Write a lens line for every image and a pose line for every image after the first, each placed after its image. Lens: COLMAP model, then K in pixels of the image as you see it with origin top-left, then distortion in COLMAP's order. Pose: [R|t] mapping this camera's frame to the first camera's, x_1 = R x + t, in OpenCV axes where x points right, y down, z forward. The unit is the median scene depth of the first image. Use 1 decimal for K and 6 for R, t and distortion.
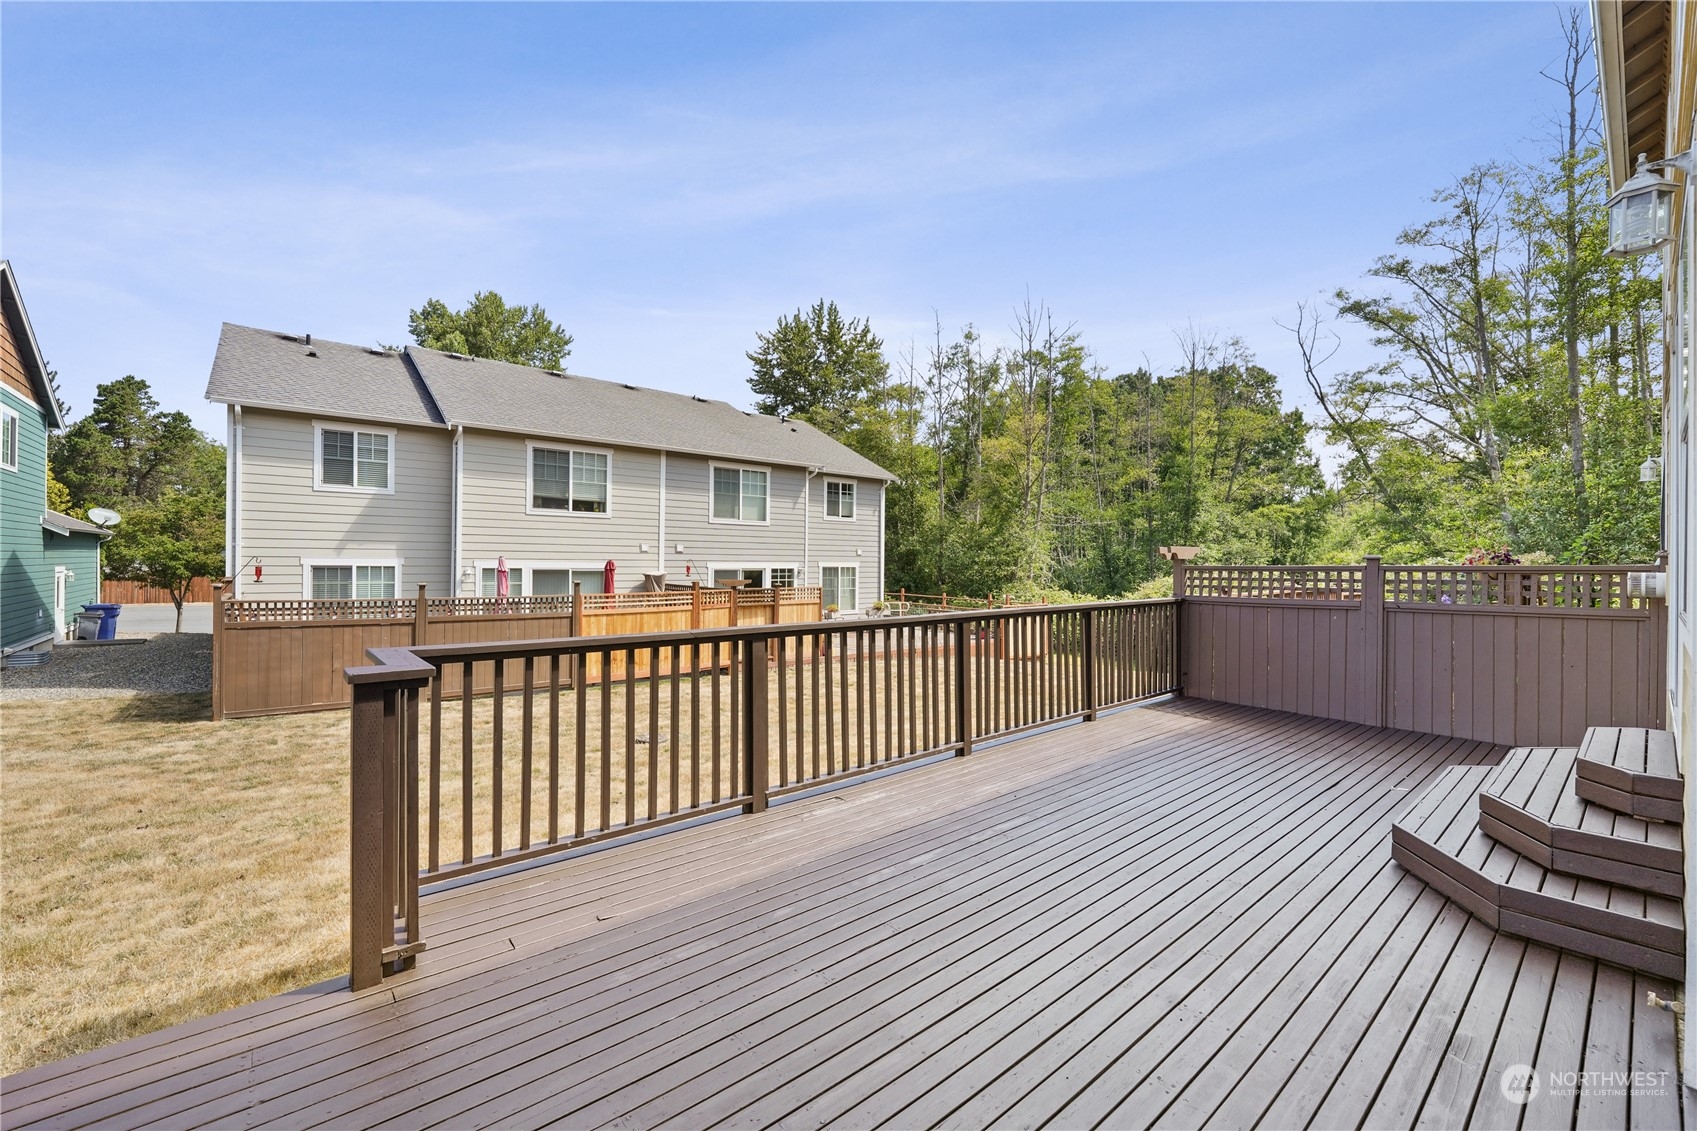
lens RADIAL K [[673.7, 0, 848.5], [0, 673.7, 565.5], [0, 0, 1]] dist [0.006352, -0.000066]
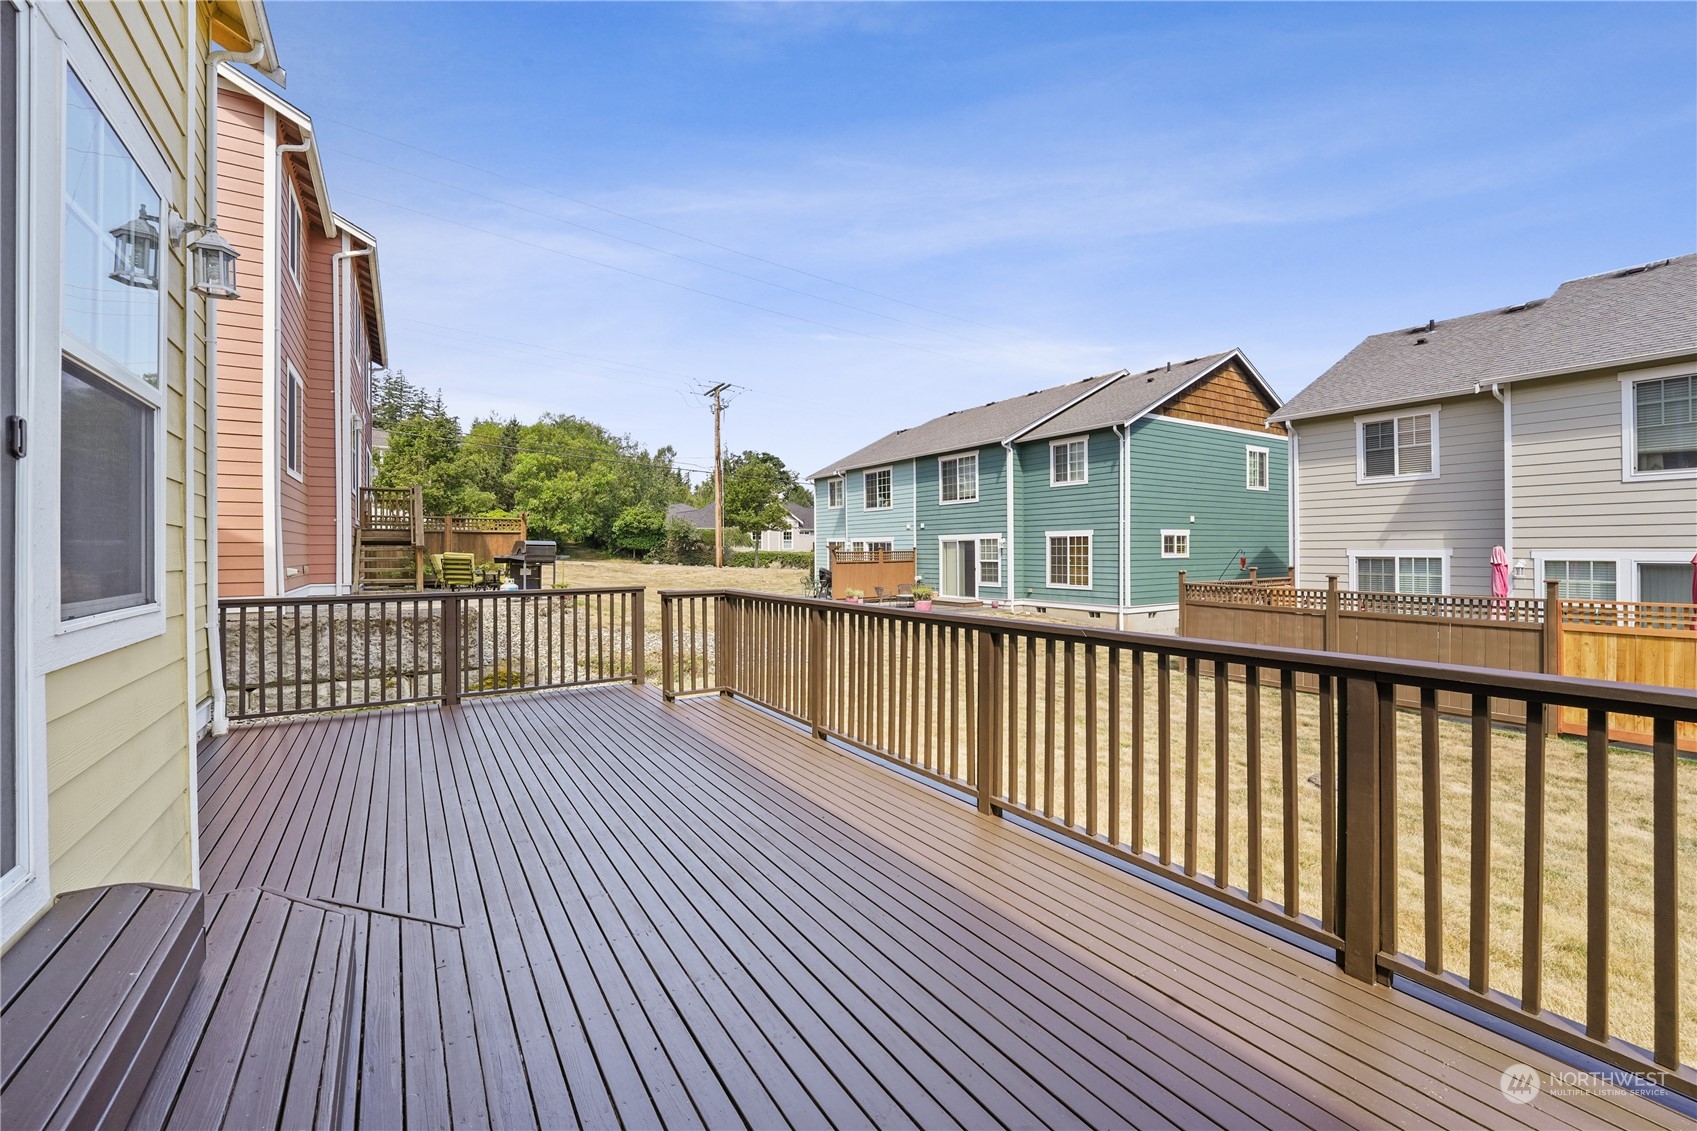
lens RADIAL K [[694.8, 0, 851.0], [0, 694.8, 555.7], [0, 0, 1]] dist [-0.010402, -0.000169]
pose [[-0.121531, -0.001115, -0.992587, 0.356004], [-0.006096, 0.999981, -0.000377, 0.003139], [0.992569, 0.006005, -0.121536, 0.361628]]
